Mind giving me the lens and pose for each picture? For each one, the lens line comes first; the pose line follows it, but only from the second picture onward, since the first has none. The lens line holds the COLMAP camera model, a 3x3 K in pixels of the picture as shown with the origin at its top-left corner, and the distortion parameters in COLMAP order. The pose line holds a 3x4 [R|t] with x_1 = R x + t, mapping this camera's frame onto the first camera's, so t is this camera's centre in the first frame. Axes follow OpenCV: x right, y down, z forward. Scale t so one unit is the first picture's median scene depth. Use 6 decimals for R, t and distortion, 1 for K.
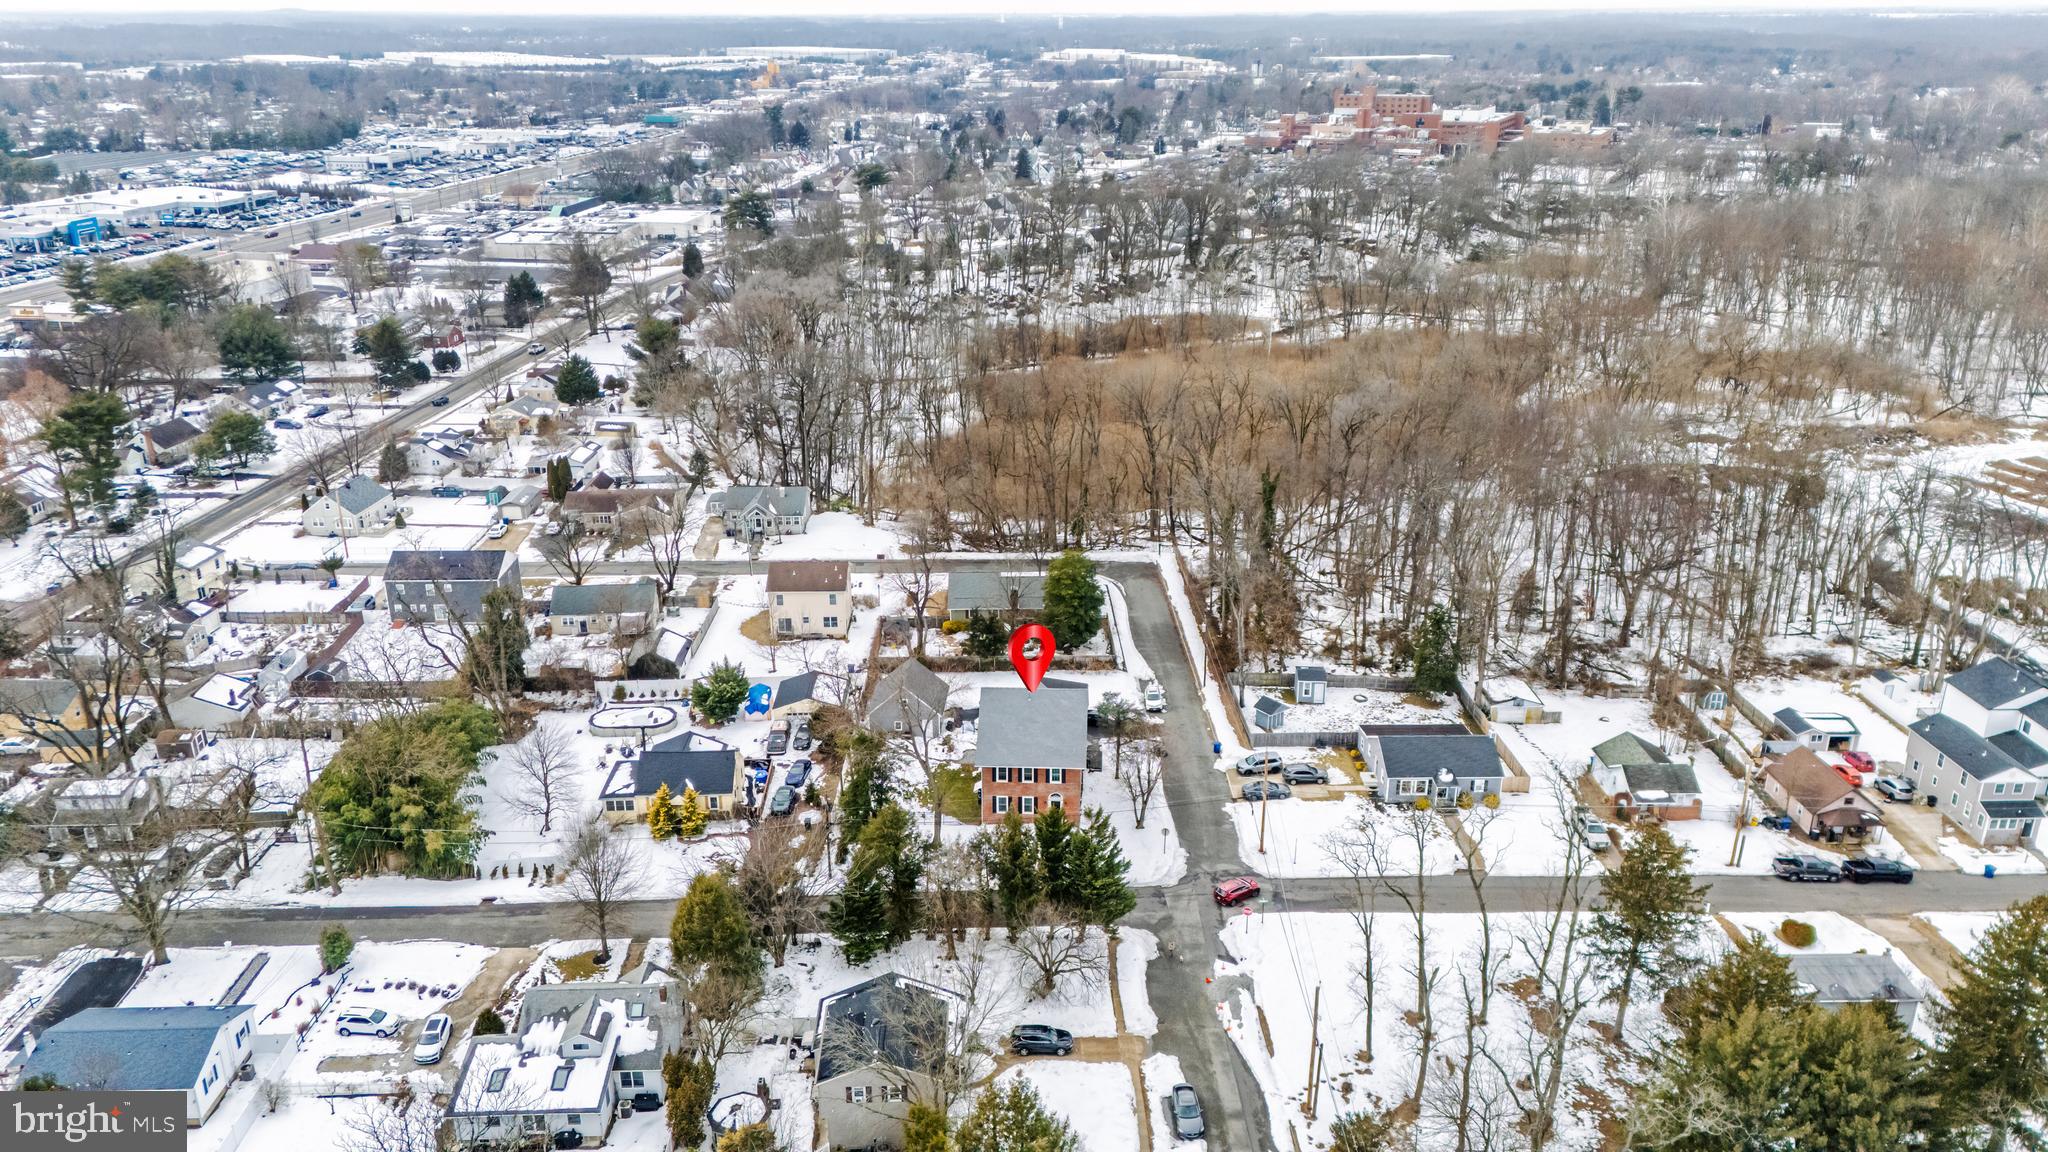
lens RADIAL K [[1484.1, 0, 1024.0], [0, 1484.1, 576.0], [0, 0, 1]] dist [0.106865, -0.124509]
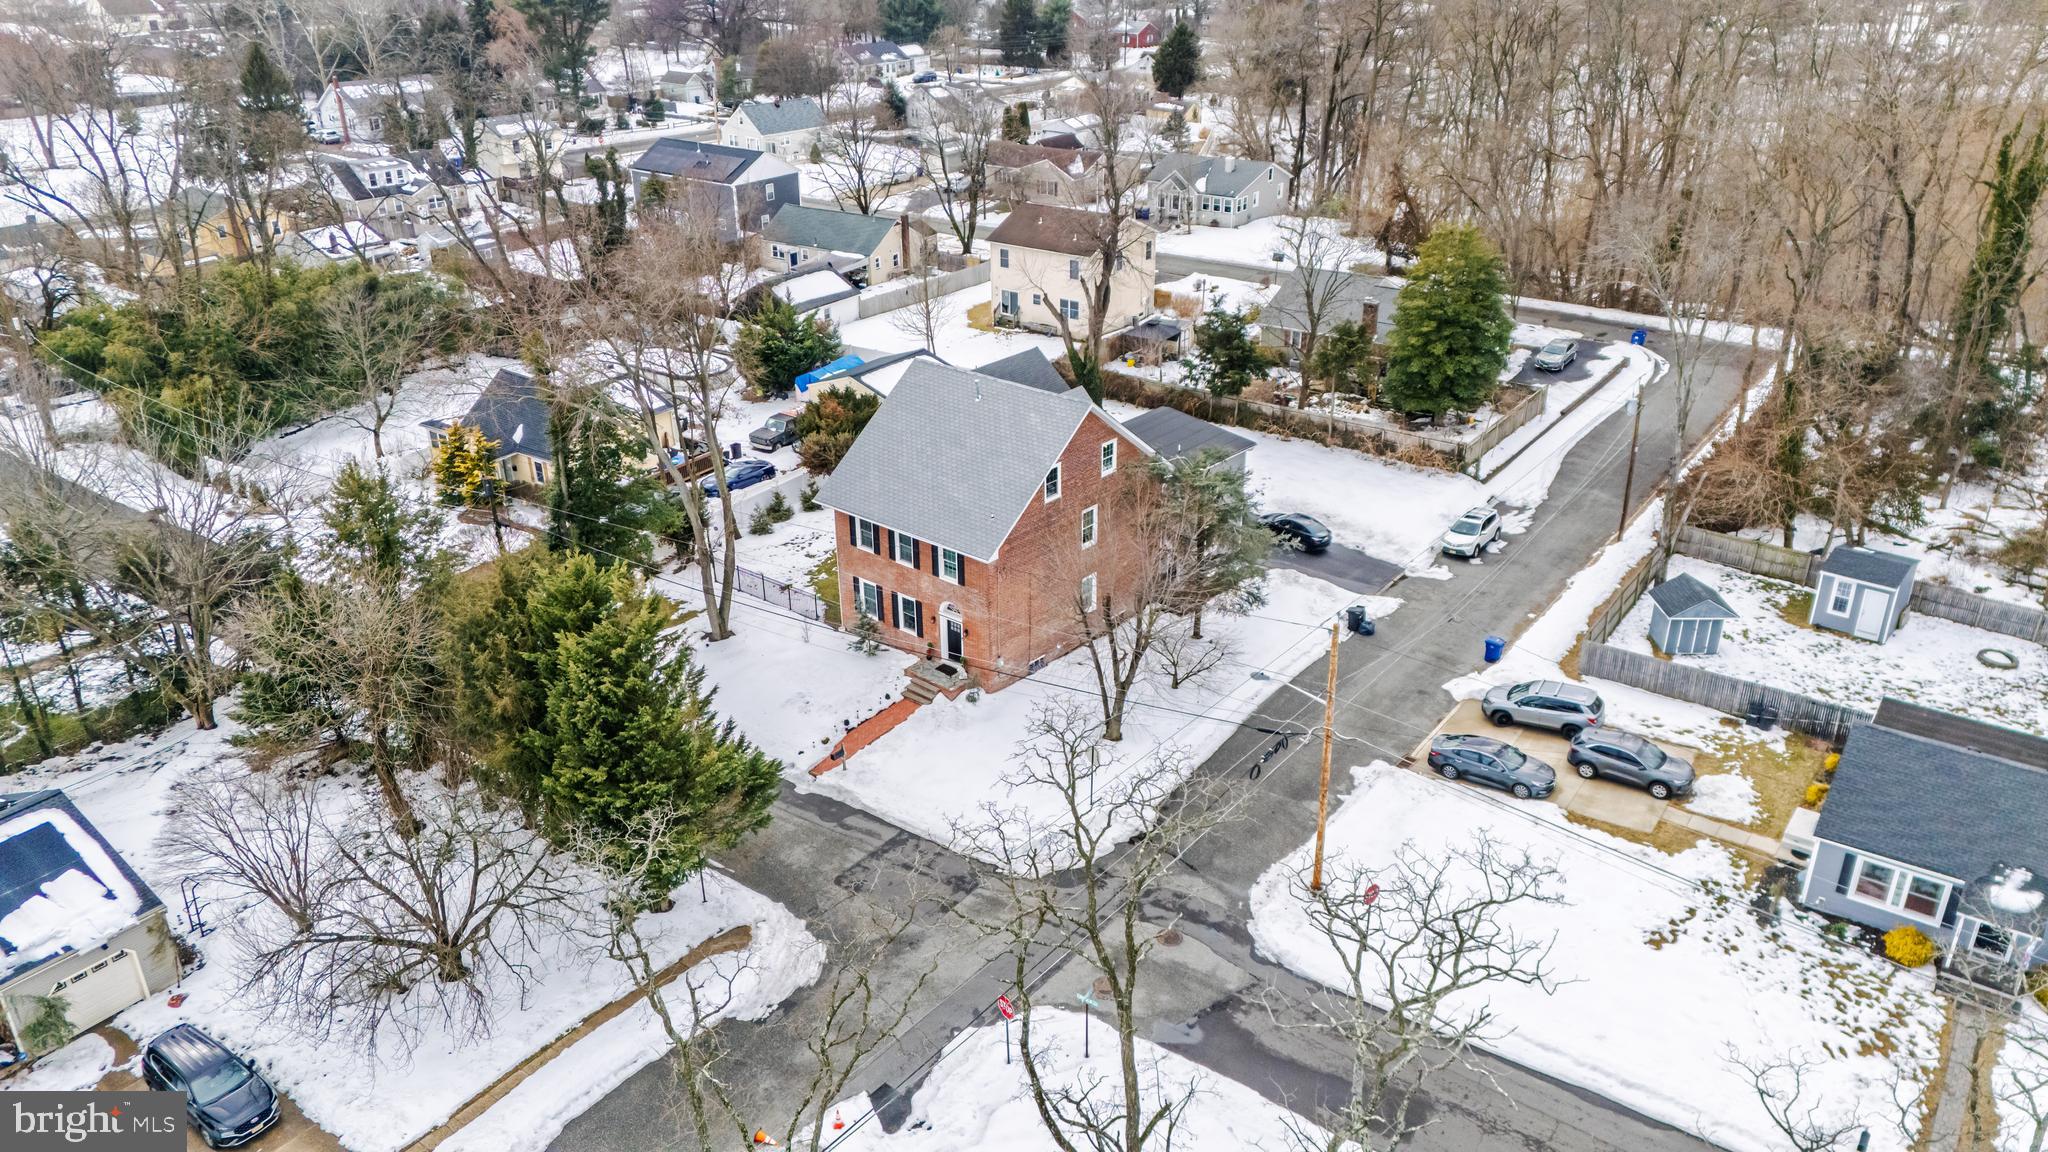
lens RADIAL K [[1498.4, 0, 1024.0], [0, 1498.4, 576.0], [0, 0, 1]] dist [0.033282, -0.003386]
pose [[0.796540, 0.252848, -0.549173, 0.253269], [-0.206703, 0.967503, 0.145644, 0.059517], [0.568153, -0.002496, 0.822919, 0.566848]]
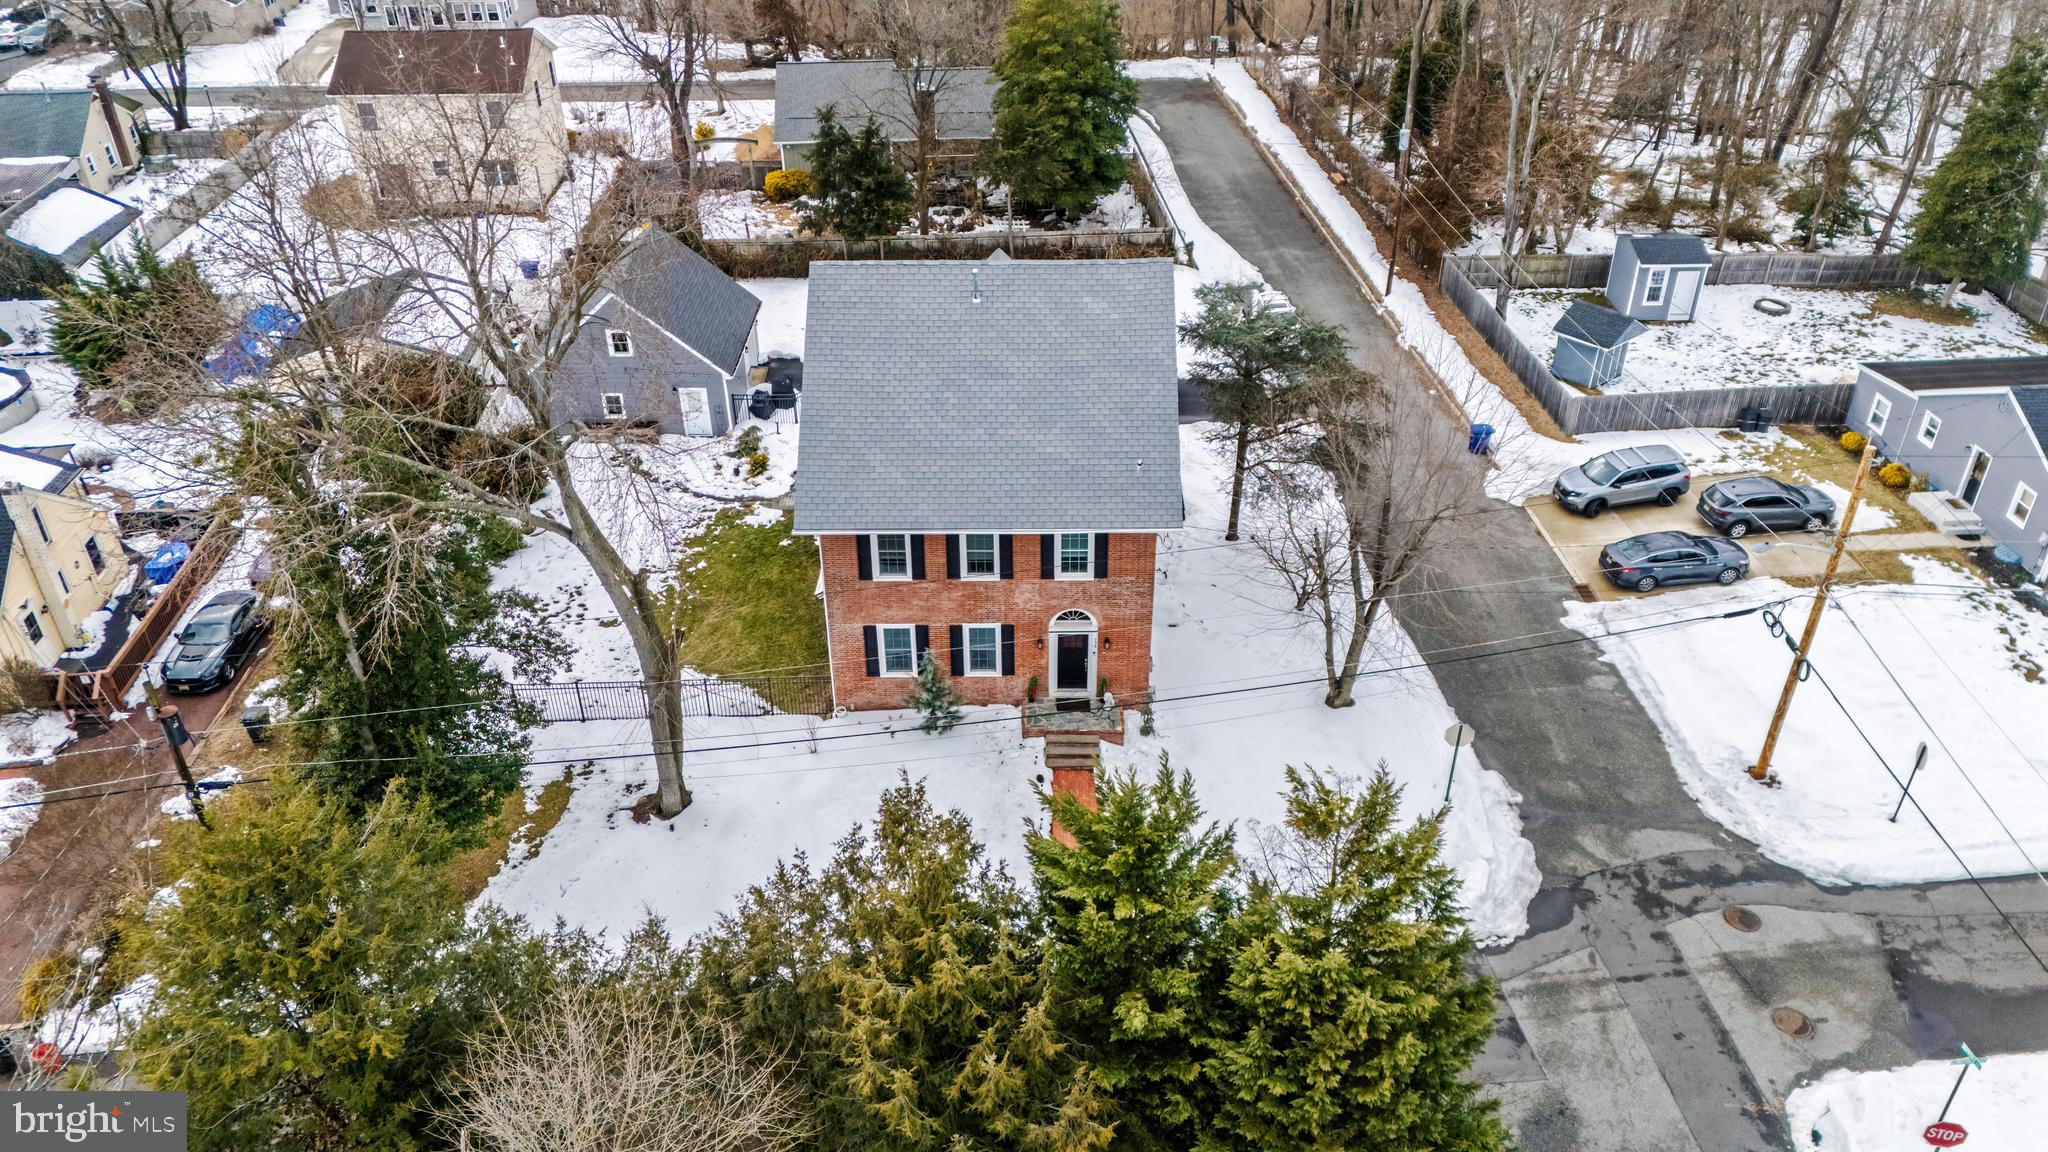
lens RADIAL K [[1494.2, 0, 1031.3], [0, 1494.2, 576.0], [0, 0, 1]] dist [0.060724, -0.000413]
pose [[0.998378, -0.033838, 0.045794, -0.000678], [0.023873, 0.978916, 0.202862, 0.069412], [-0.051693, -0.201440, 0.978136, 0.628626]]
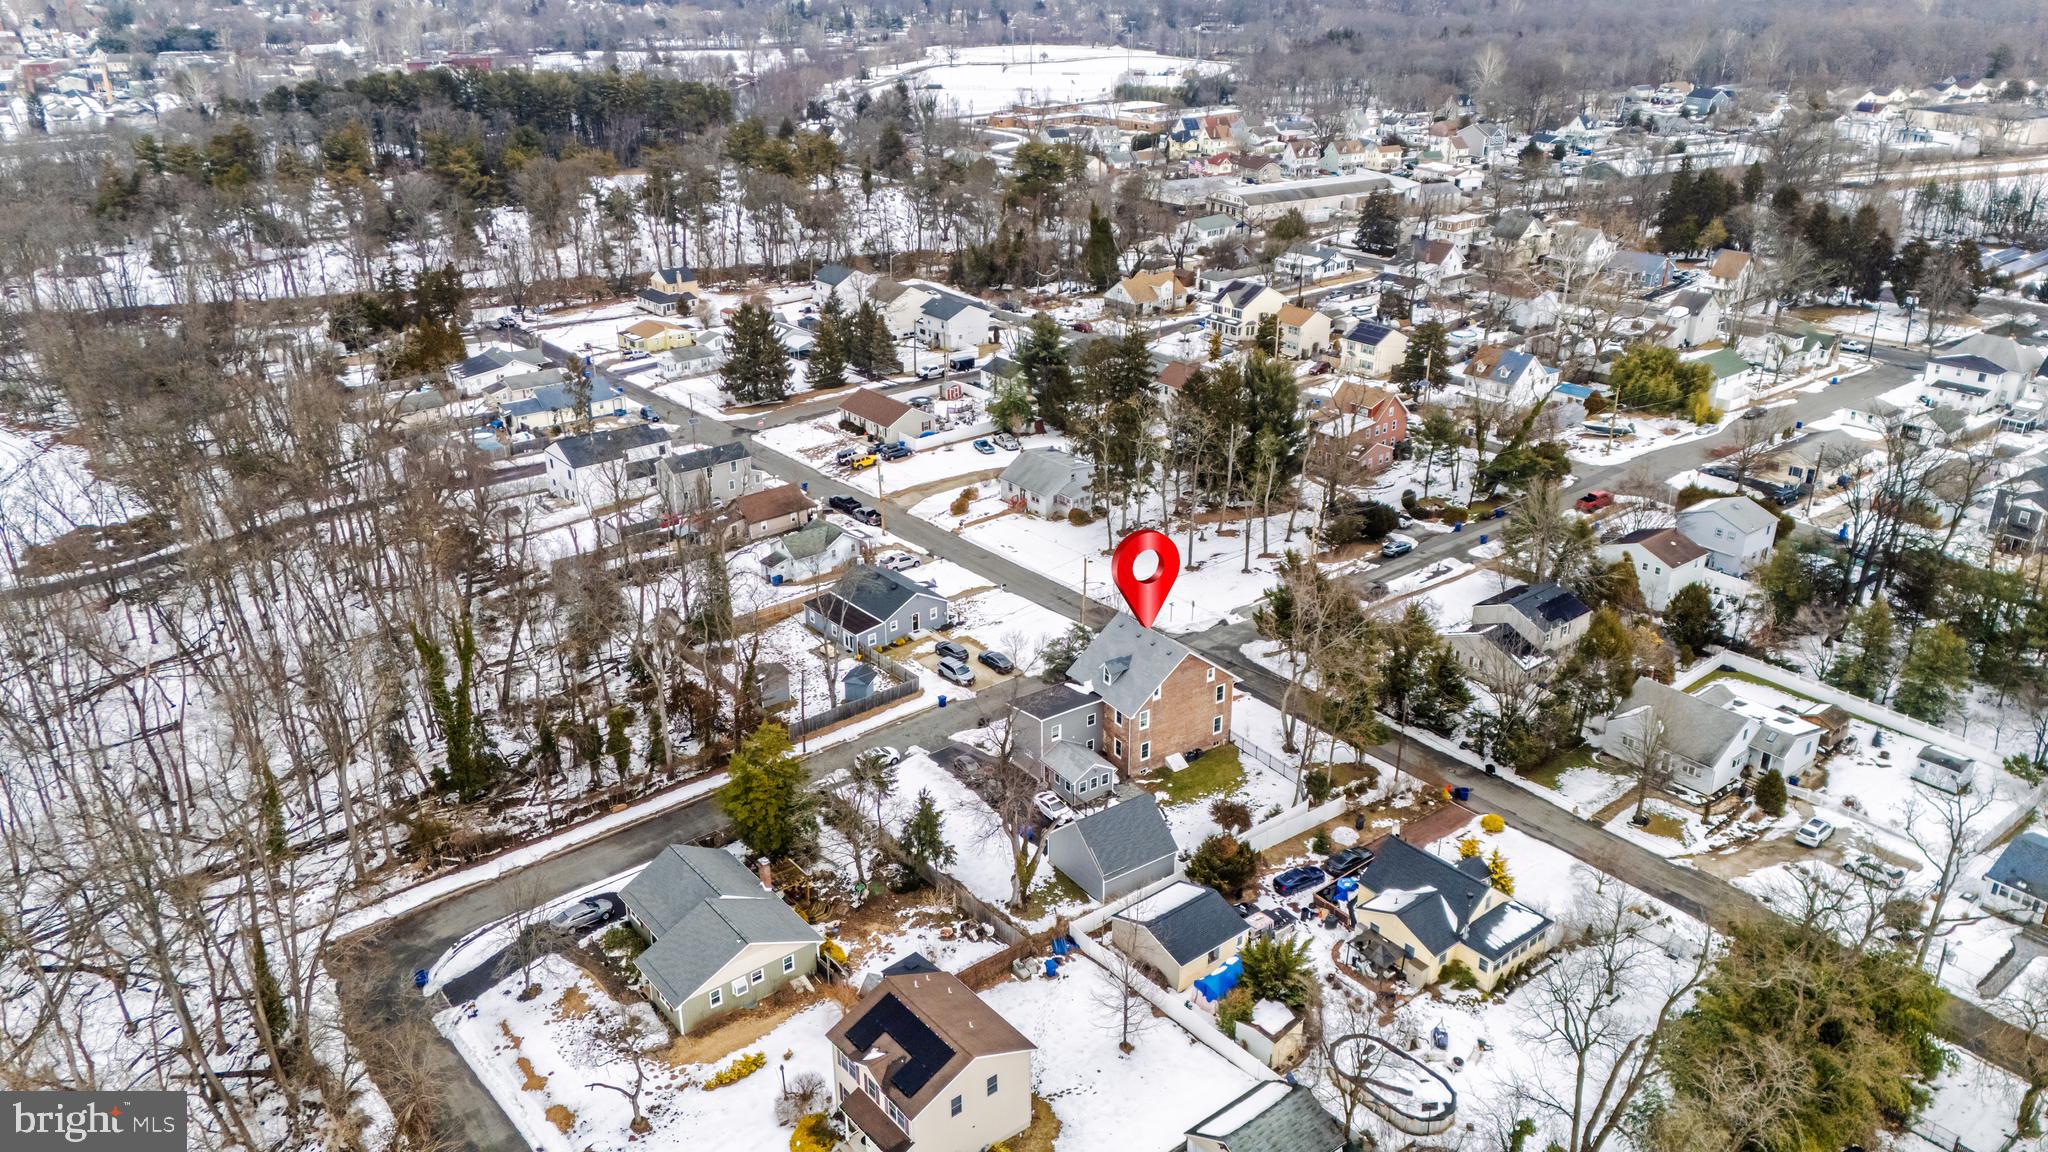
lens RADIAL K [[1484.1, 0, 1024.0], [0, 1484.1, 576.0], [0, 0, 1]] dist [0.106865, -0.124509]
pose [[-0.610065, -0.313306, 0.727778, -0.577489], [0.285582, 0.769826, 0.570799, -0.480314], [-0.739097, 0.556064, -0.380169, 1.276041]]
